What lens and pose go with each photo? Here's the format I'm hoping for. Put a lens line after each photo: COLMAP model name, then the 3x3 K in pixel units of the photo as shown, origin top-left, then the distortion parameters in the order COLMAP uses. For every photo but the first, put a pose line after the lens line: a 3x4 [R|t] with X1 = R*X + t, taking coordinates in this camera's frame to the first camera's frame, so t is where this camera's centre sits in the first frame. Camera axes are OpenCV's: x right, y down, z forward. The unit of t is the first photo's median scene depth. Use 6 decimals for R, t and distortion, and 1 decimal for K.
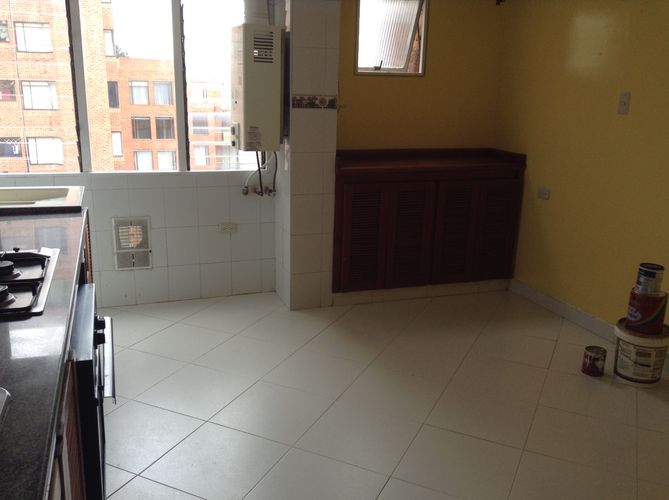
lens RADIAL K [[611.4, 0, 327.7], [0, 611.4, 248.8], [0, 0, 1]] dist [0.090694, 0.000000]
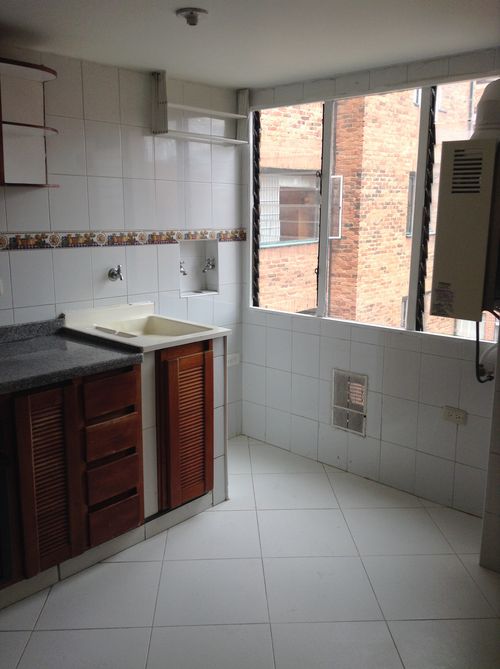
lens RADIAL K [[611.4, 0, 247.0], [0, 611.4, 337.0], [0, 0, 1]] dist [0.090694, 0.000000]
pose [[0.481314, 0.159049, -0.861998, 0.361130], [-0.220166, 0.973811, 0.056745, -0.119354], [0.848448, 0.162470, 0.503726, 0.428193]]
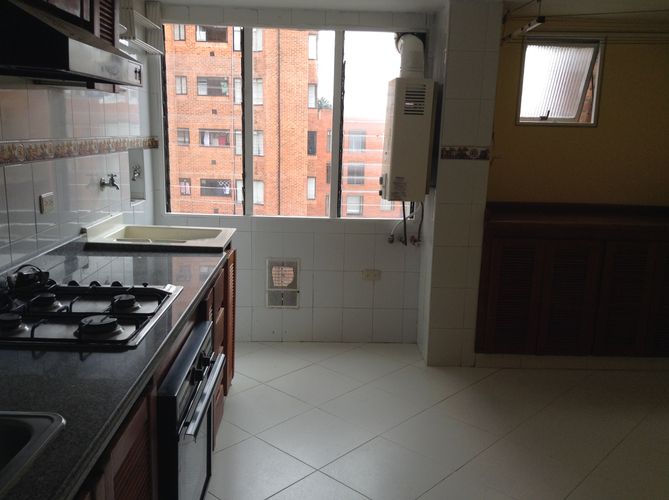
lens RADIAL K [[611.4, 0, 335.7], [0, 611.4, 248.4], [0, 0, 1]] dist [0.090694, 0.000000]
pose [[0.956762, 0.060890, -0.284427, 0.065341], [-0.081602, 0.994764, -0.061535, -0.011220], [0.279191, 0.082084, 0.956721, 0.020562]]
